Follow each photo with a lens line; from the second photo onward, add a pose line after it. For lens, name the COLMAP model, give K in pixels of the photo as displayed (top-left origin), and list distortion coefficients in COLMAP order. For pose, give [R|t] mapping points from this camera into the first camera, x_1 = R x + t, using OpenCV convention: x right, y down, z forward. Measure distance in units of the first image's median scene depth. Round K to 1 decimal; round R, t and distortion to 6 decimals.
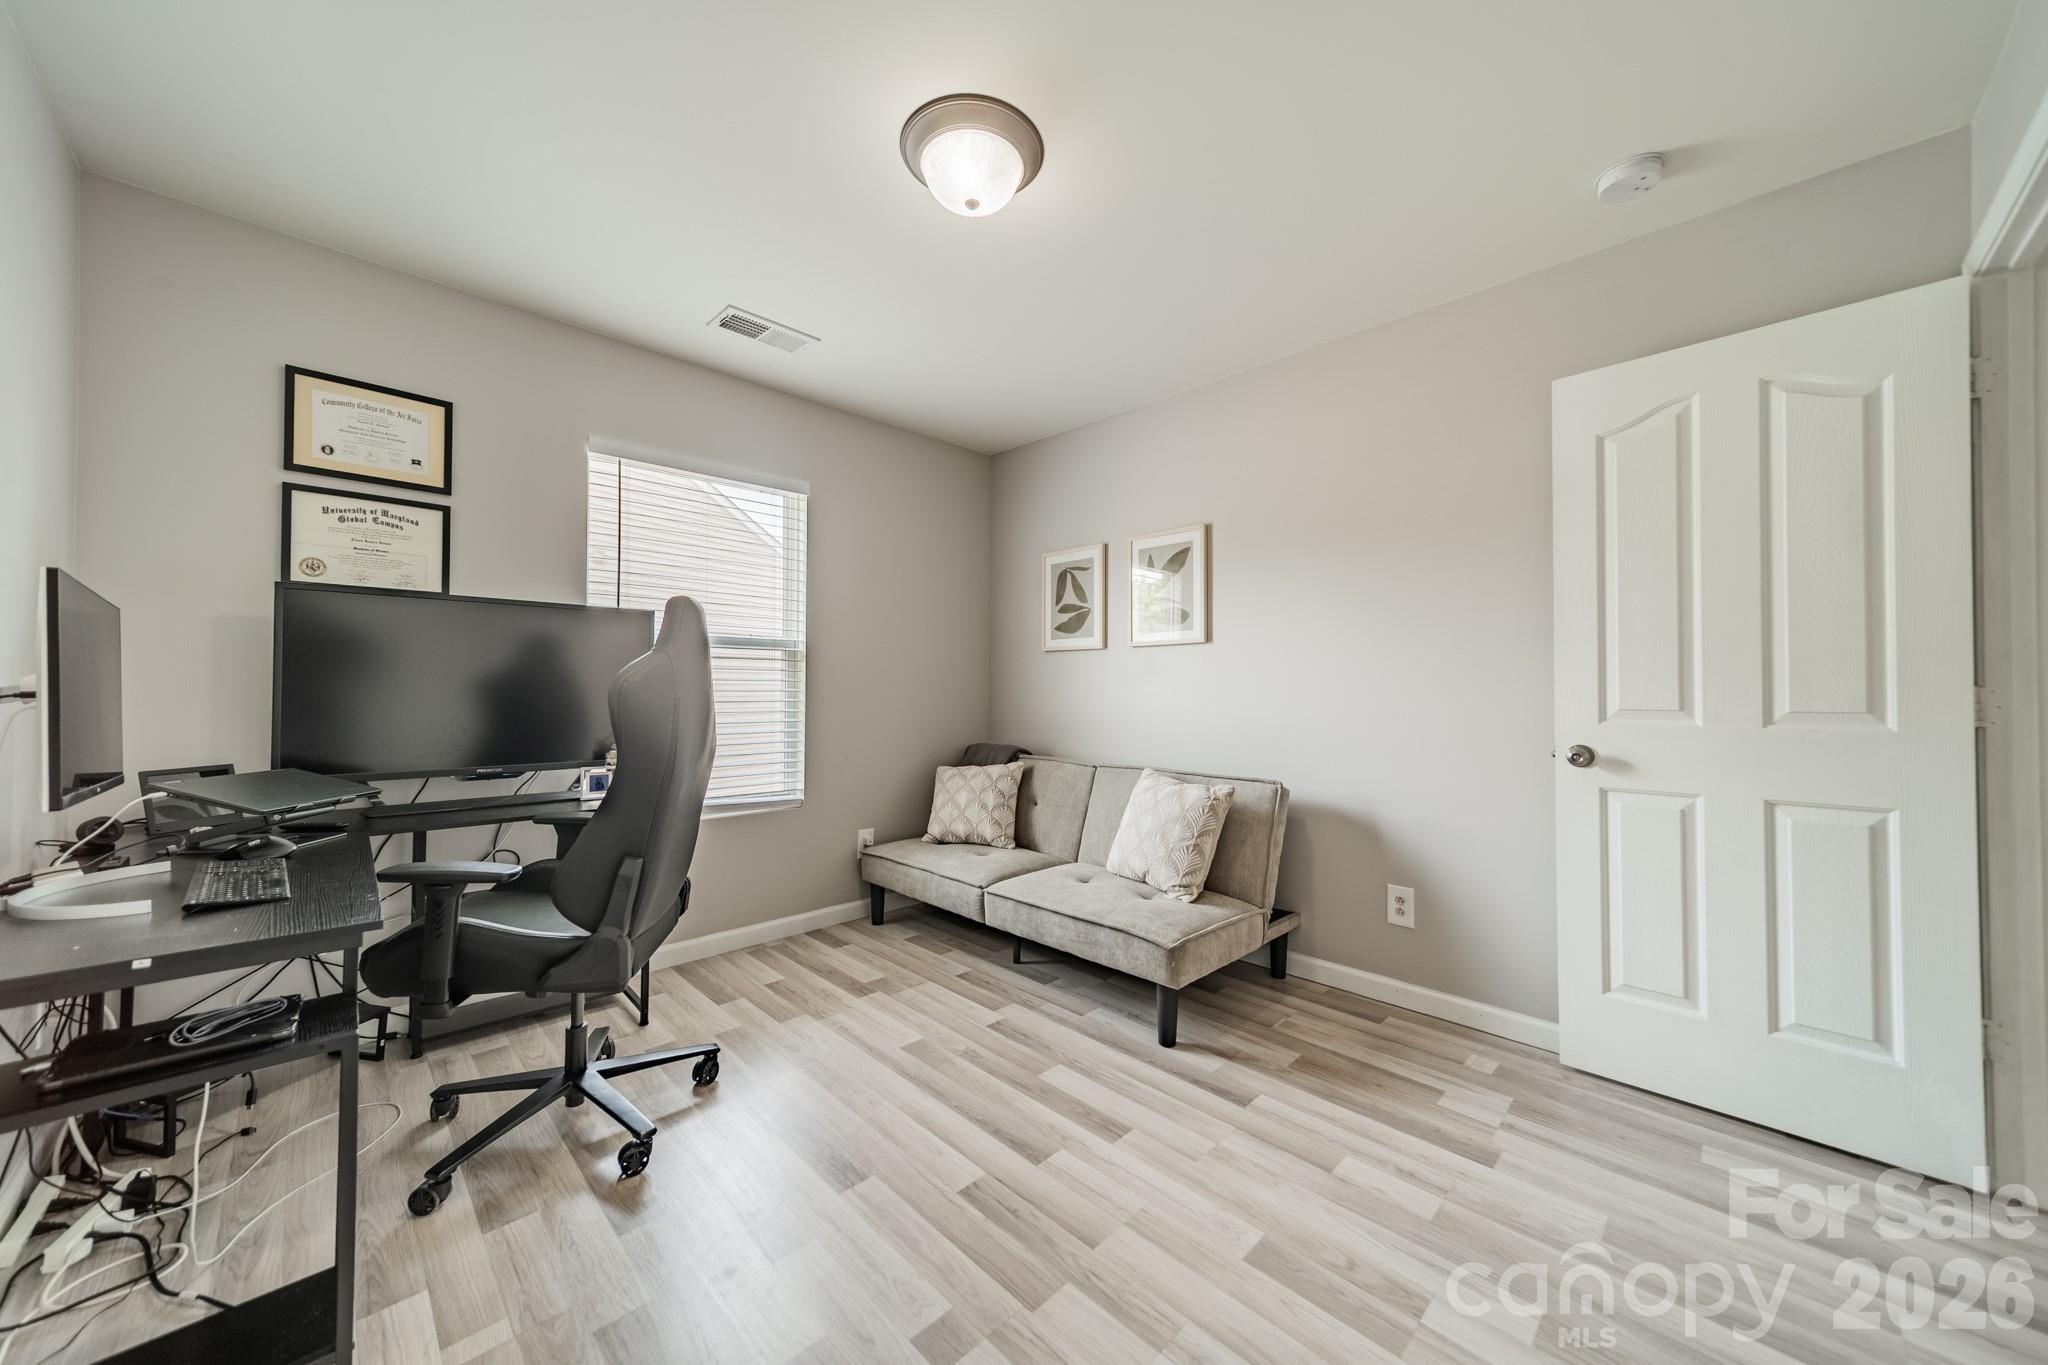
lens RADIAL K [[723.5, 0, 1027.6], [0, 723.5, 683.6], [0, 0, 1]] dist [0.008540, -0.000016]
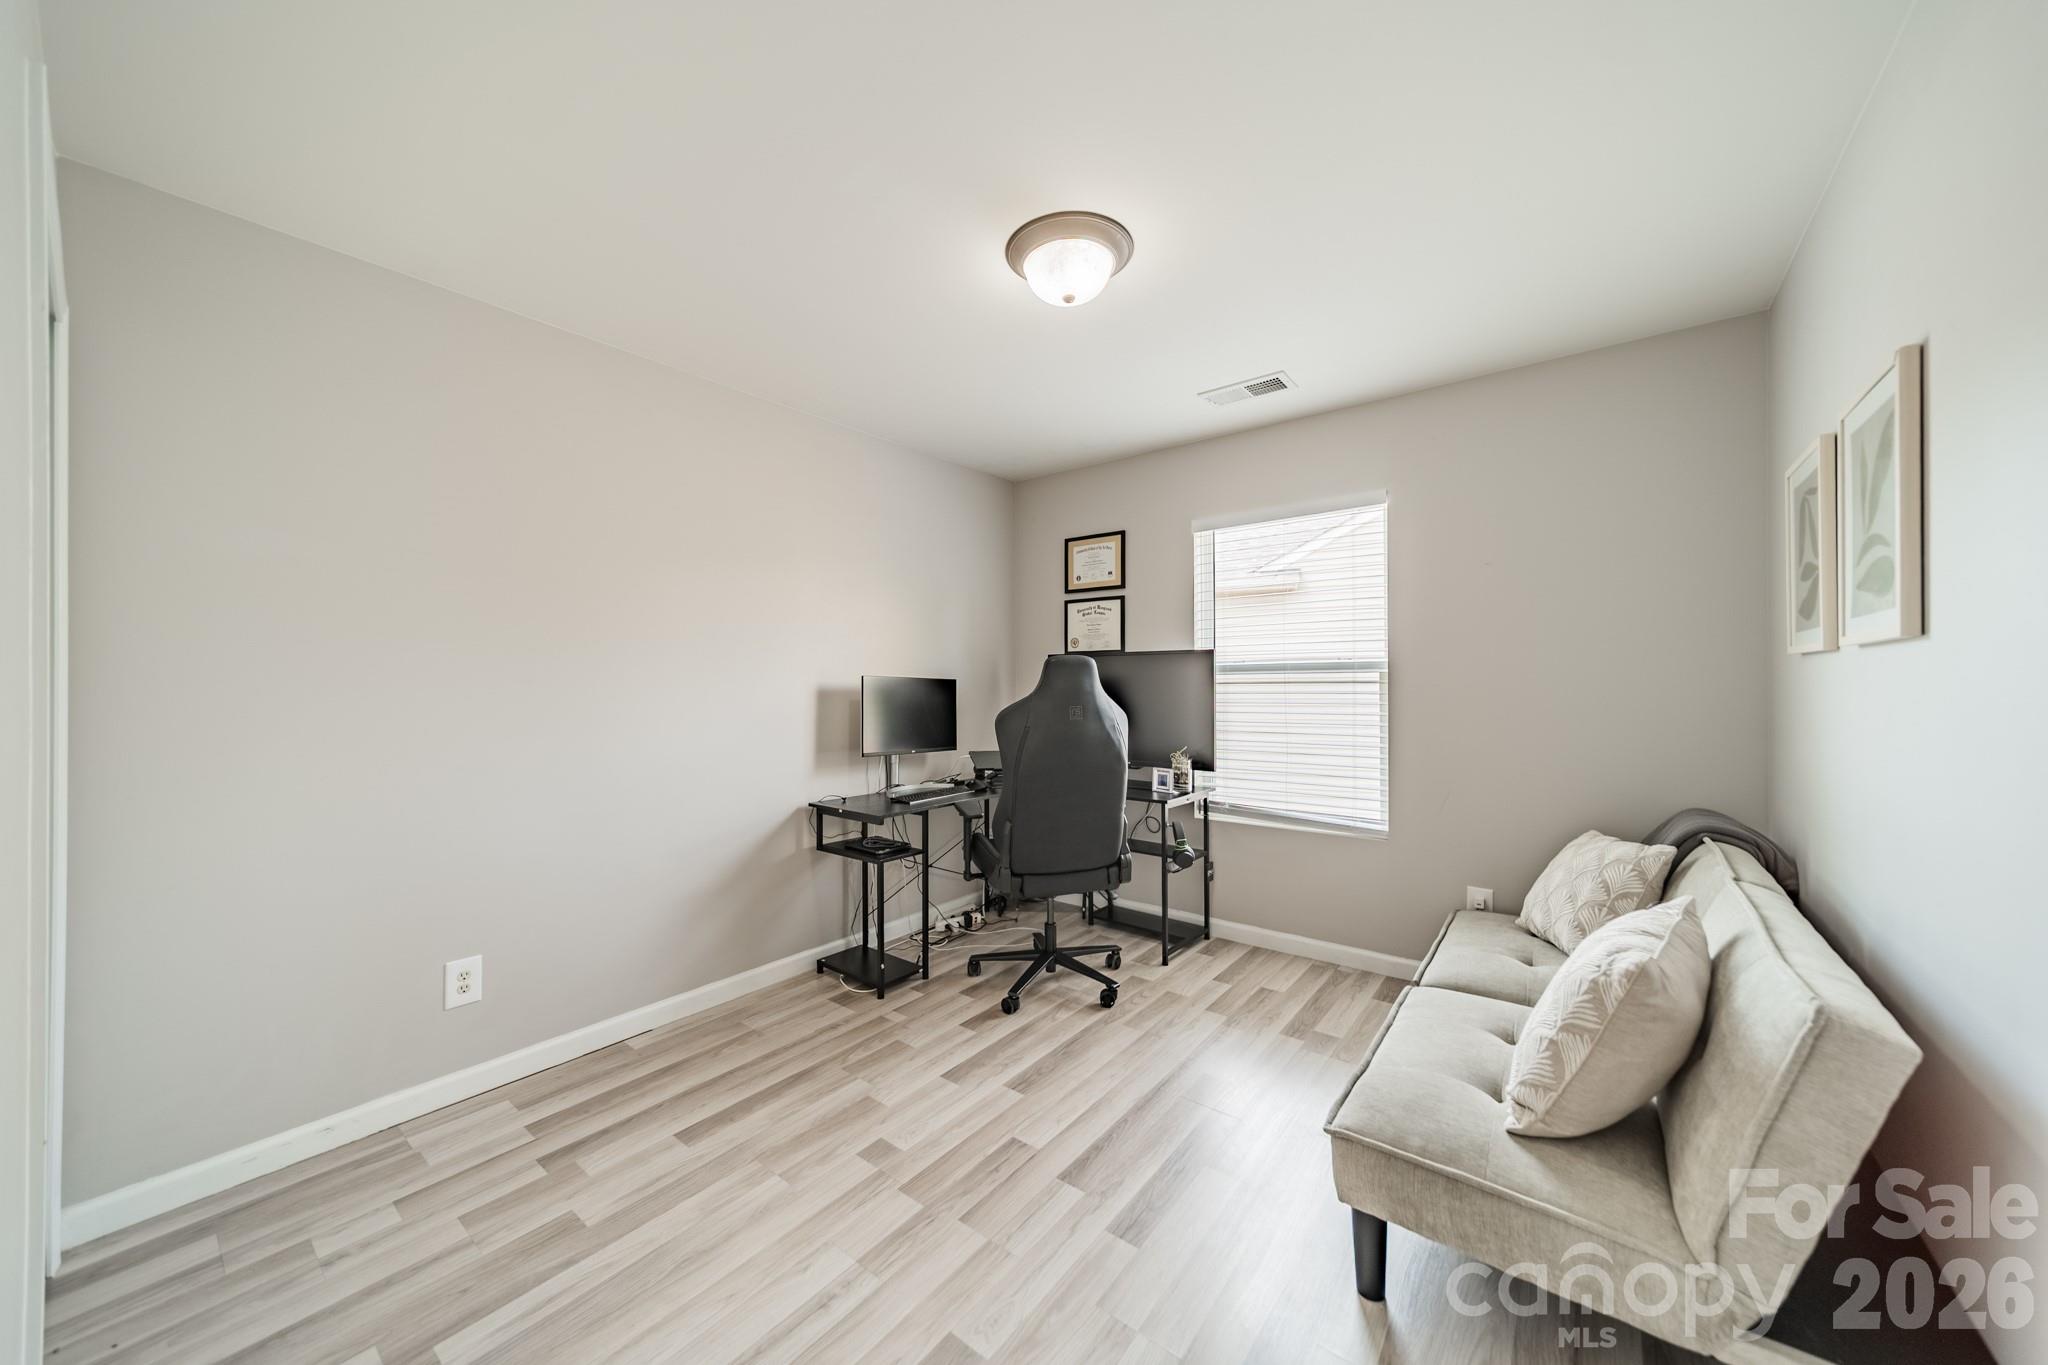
lens RADIAL K [[723.5, 0, 1027.6], [0, 723.5, 683.6], [0, 0, 1]] dist [0.008540, -0.000016]
pose [[0.126656, -0.005088, -0.991934, 0.767911], [0.014491, 0.999890, -0.003278, -0.047493], [0.991841, -0.013959, 0.126716, 0.590762]]
